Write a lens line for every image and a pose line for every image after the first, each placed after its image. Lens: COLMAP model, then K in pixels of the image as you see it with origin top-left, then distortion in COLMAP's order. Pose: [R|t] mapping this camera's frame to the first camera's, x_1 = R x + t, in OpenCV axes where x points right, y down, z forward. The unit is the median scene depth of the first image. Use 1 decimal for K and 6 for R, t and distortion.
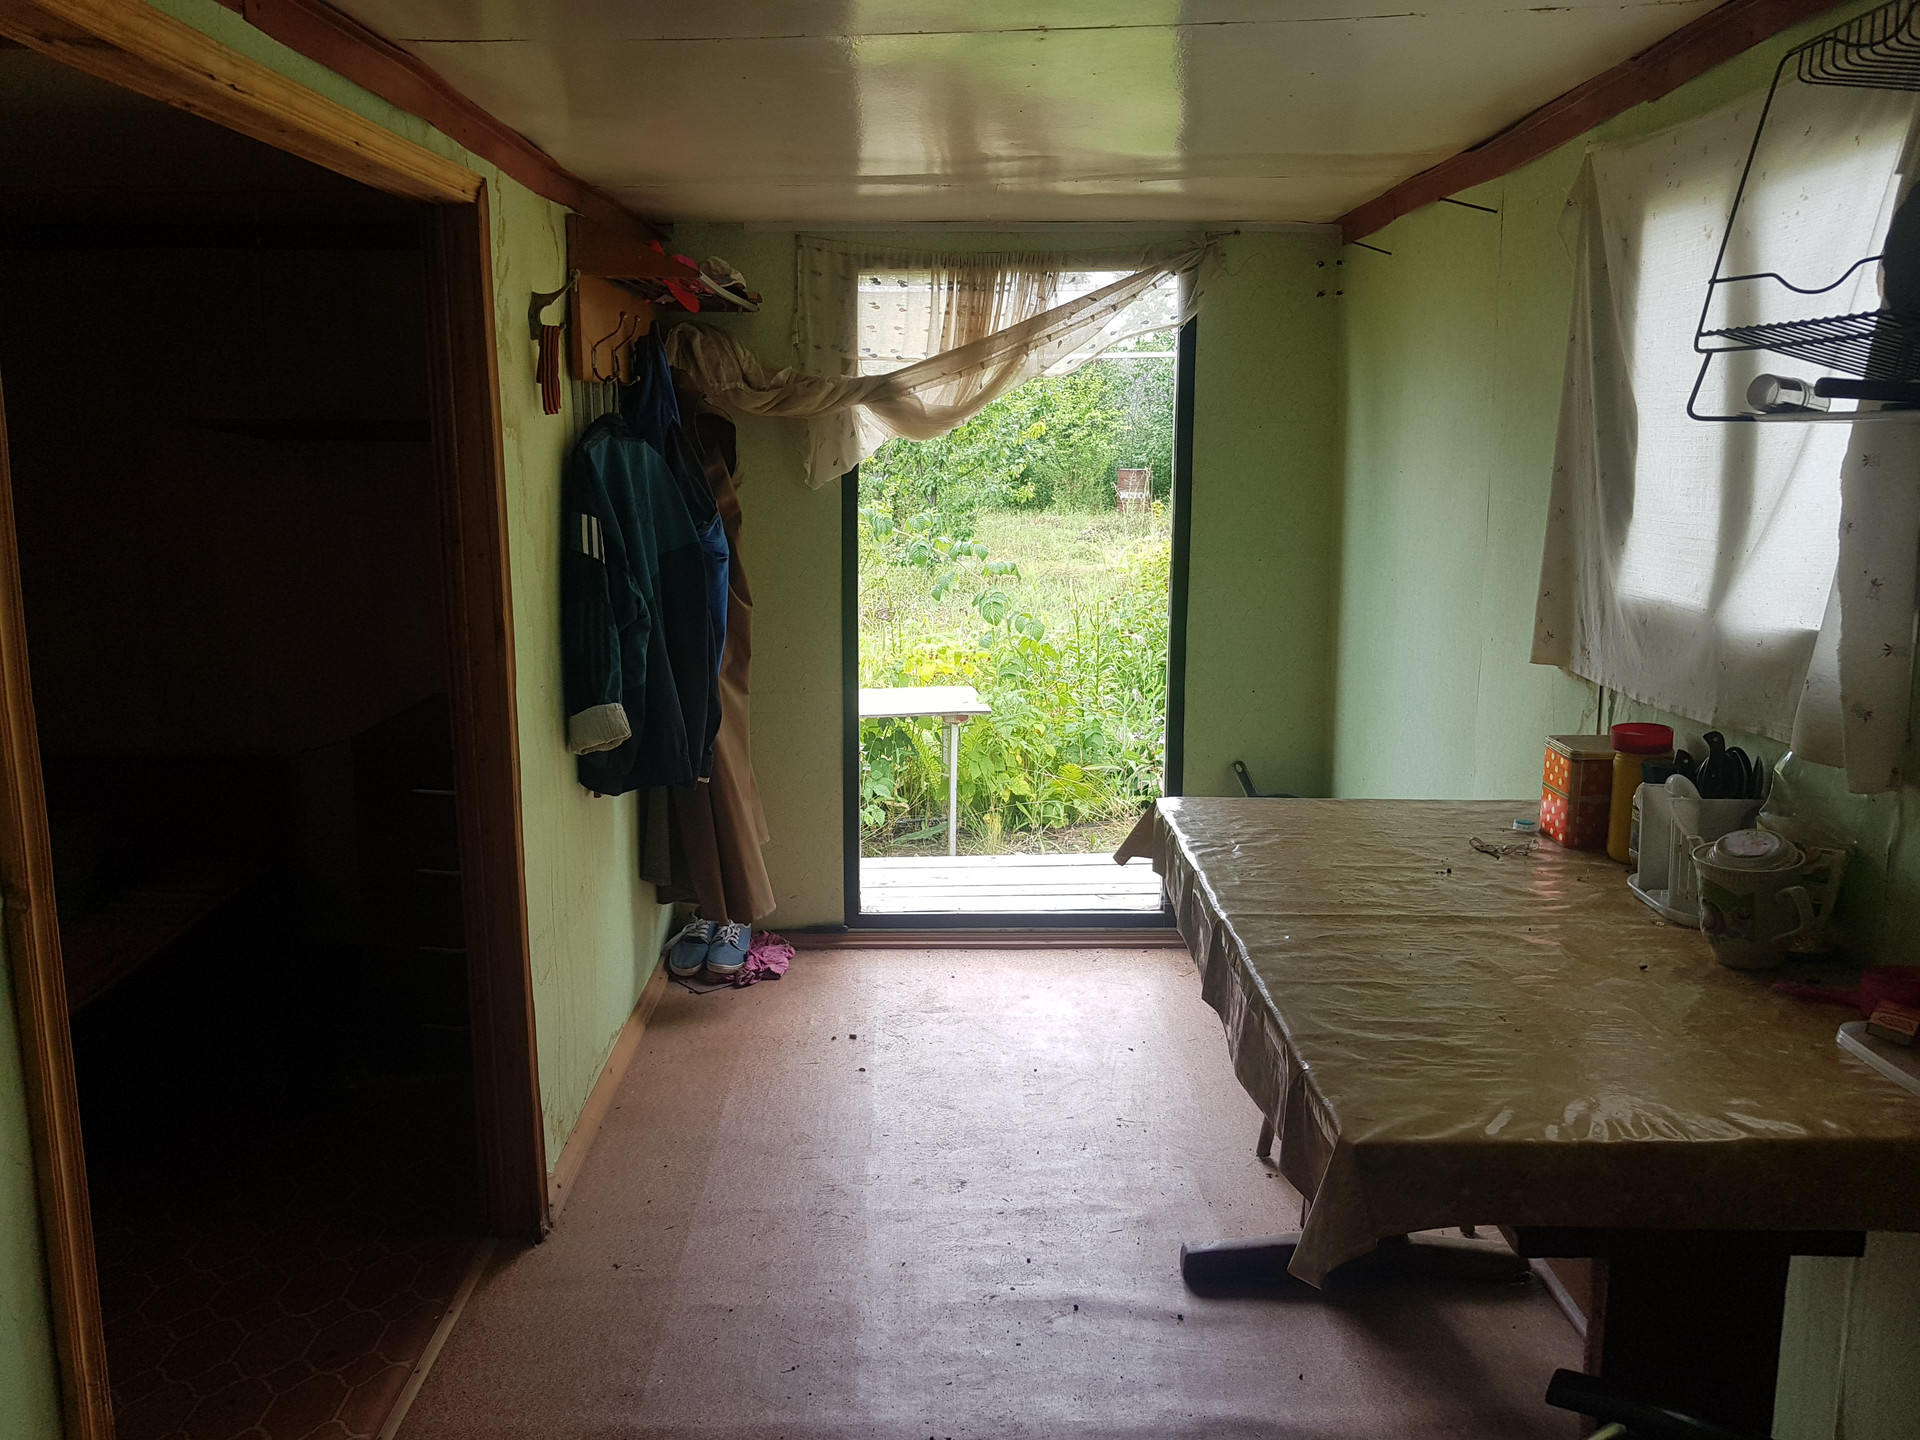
lens RADIAL K [[1512.4, 0, 950.5], [0, 1512.4, 721.2], [0, 0, 1]] dist [-0.006911, -0.002903]
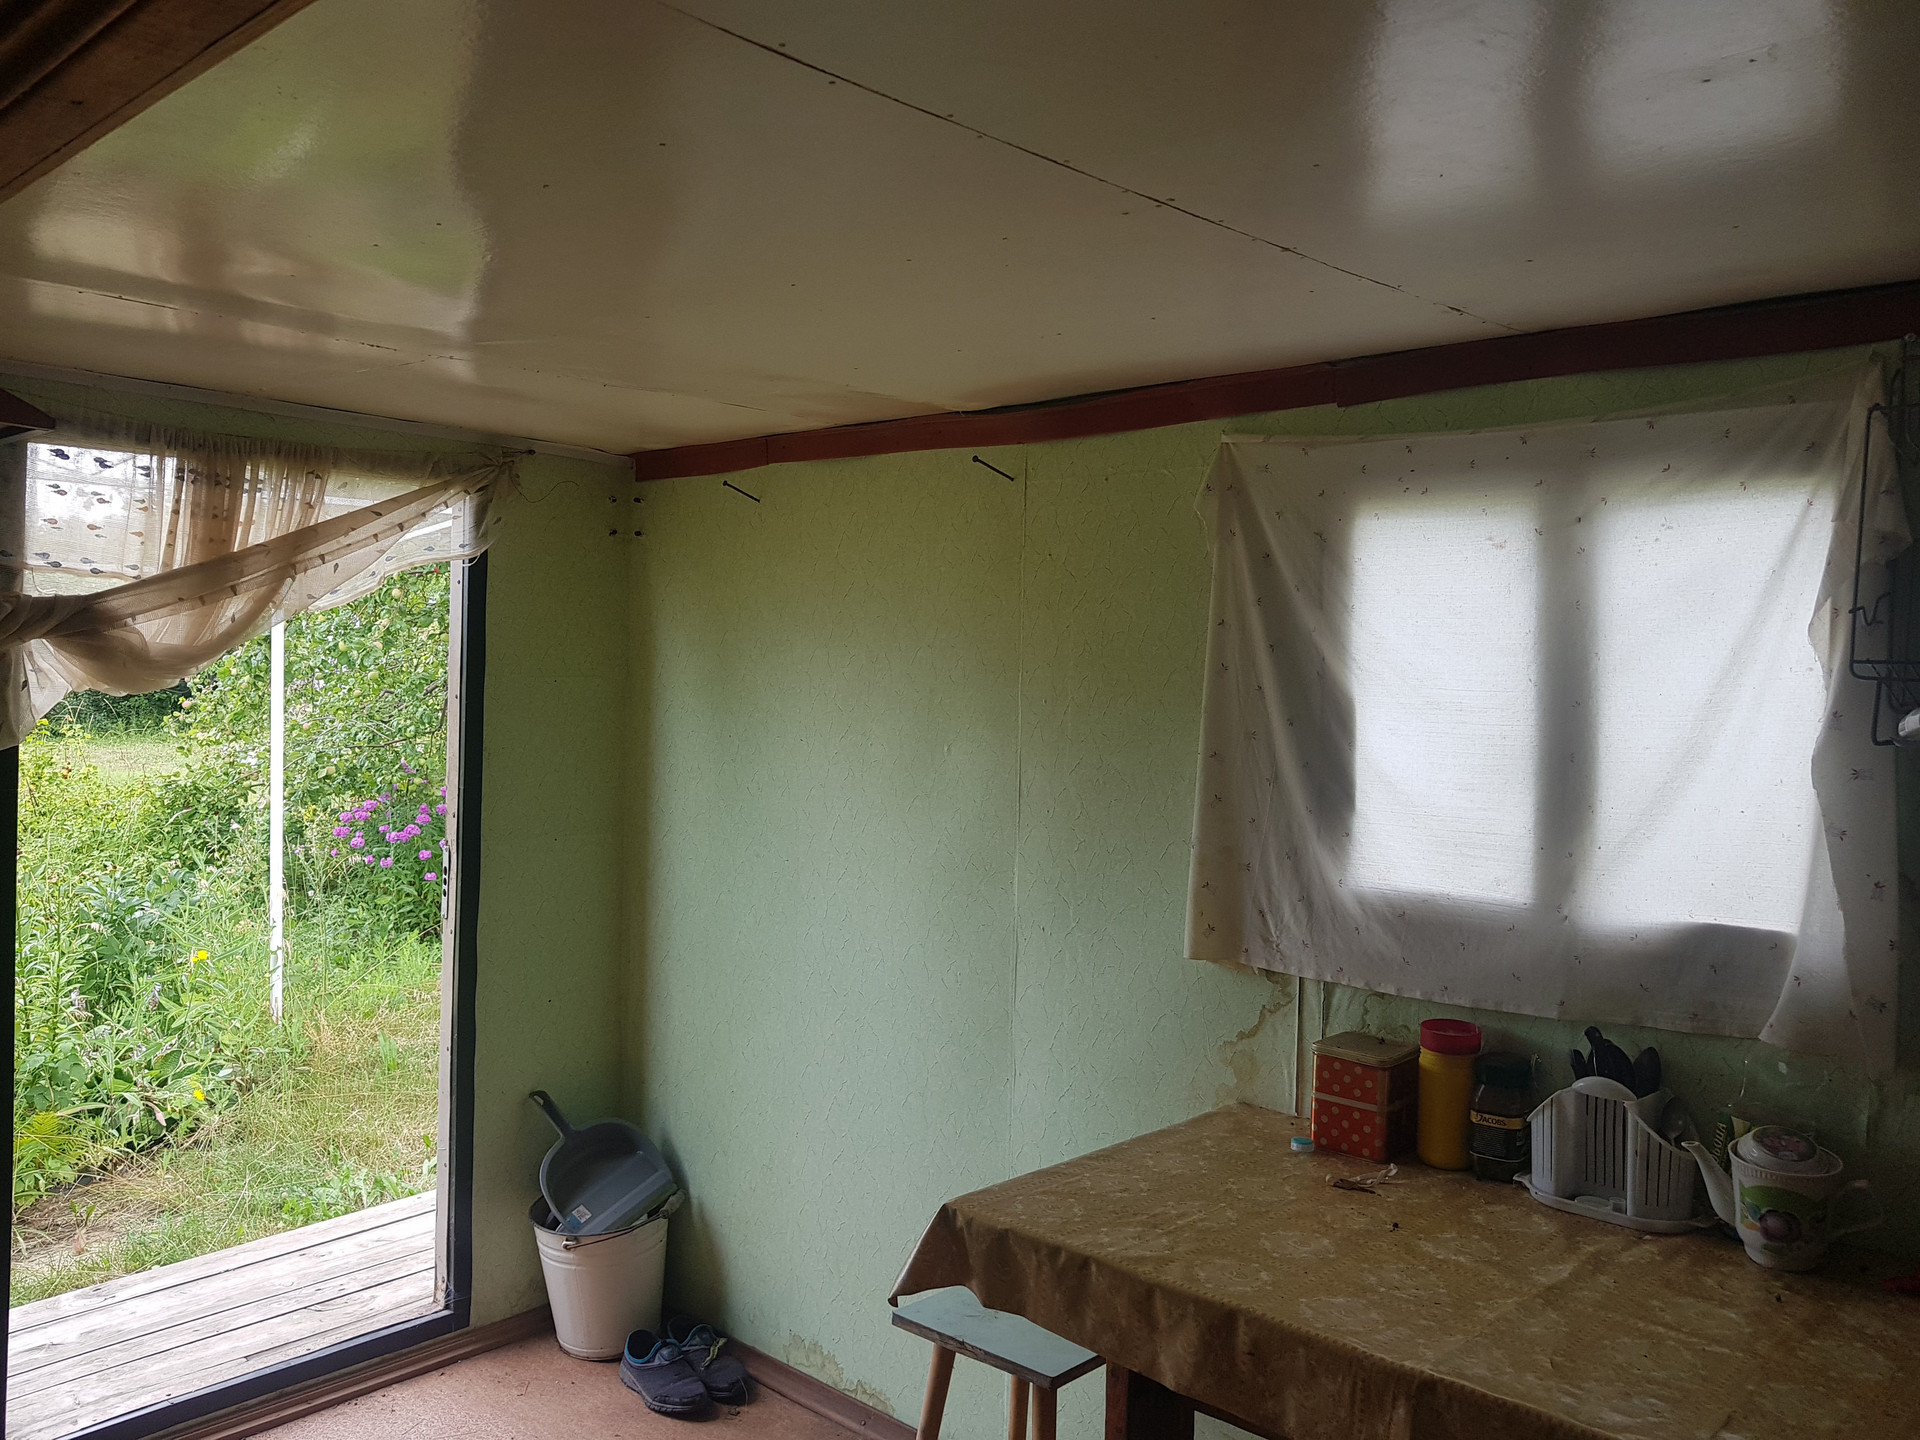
lens RADIAL K [[1512.4, 0, 959.2], [0, 1512.4, 715.9], [0, 0, 1]] dist [-0.006911, -0.002903]
pose [[0.687640, 0.002097, 0.726049, -0.255677], [0.106654, 0.988856, -0.103868, -0.068370], [-0.718176, 0.148860, 0.679753, 0.287513]]
